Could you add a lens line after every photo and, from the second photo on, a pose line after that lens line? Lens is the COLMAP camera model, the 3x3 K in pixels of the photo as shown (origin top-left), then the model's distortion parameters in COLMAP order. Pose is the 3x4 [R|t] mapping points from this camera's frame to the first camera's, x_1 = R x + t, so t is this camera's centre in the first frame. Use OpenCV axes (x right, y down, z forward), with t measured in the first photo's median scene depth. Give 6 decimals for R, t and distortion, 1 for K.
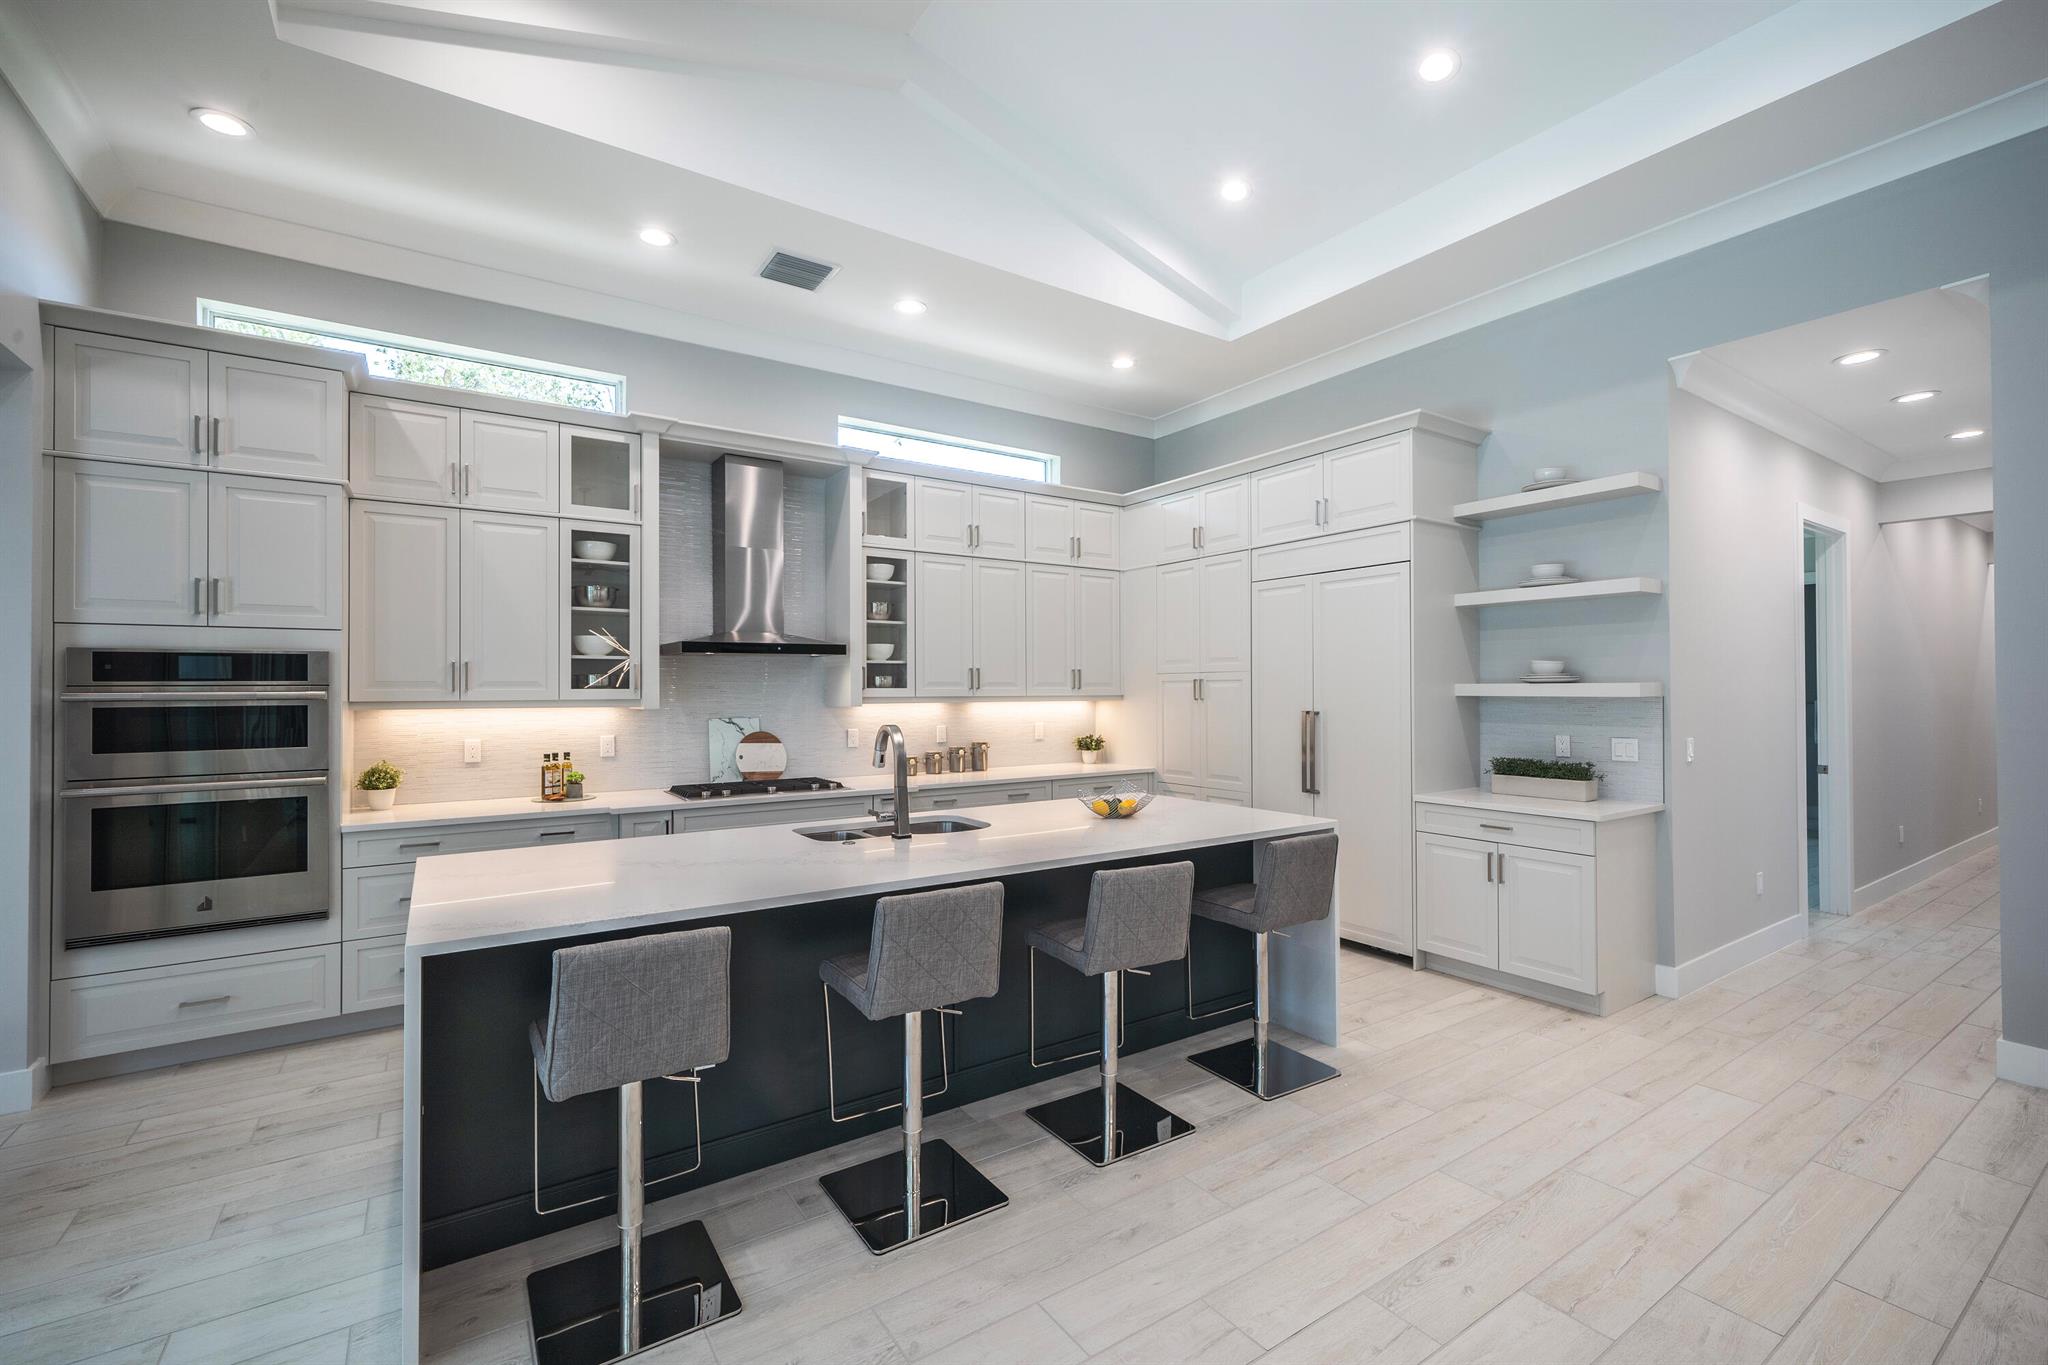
lens RADIAL K [[872.0, 0, 1024.0], [0, 872.0, 682.5], [0, 0, 1]] dist [-0.000178, -0.000249]
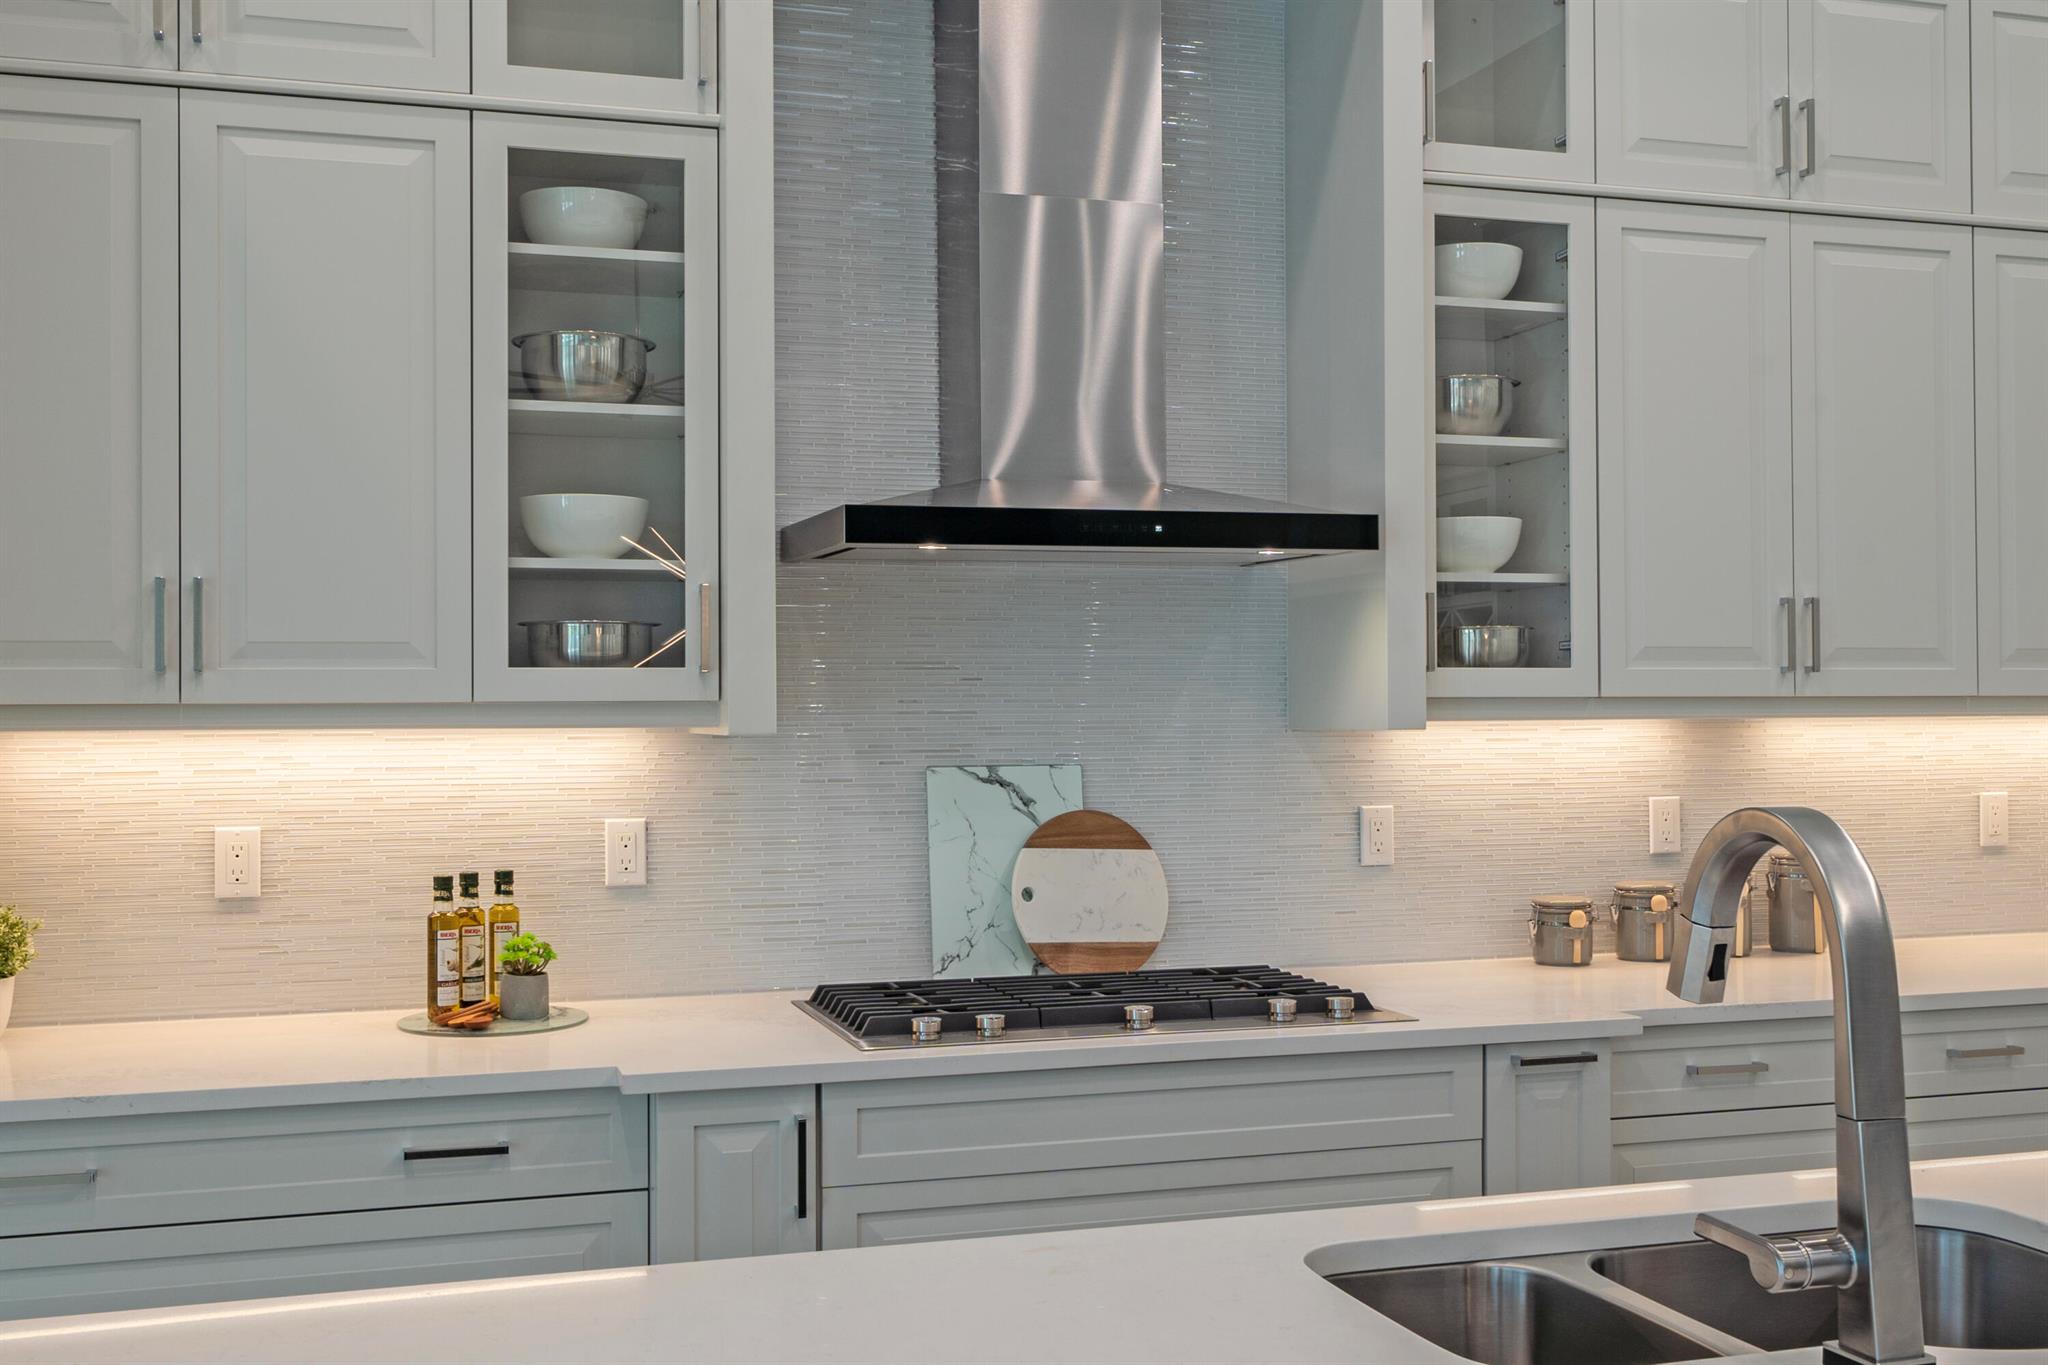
lens RADIAL K [[2215.9, 0, 1054.1], [0, 2215.9, 684.2], [0, 0, 1]] dist [0.005292, 0.019793]
pose [[0.962742, -0.000764, -0.270420, -0.117503], [0.002328, 0.999982, 0.005462, 0.008874], [0.270412, -0.005888, 0.962727, 0.285202]]
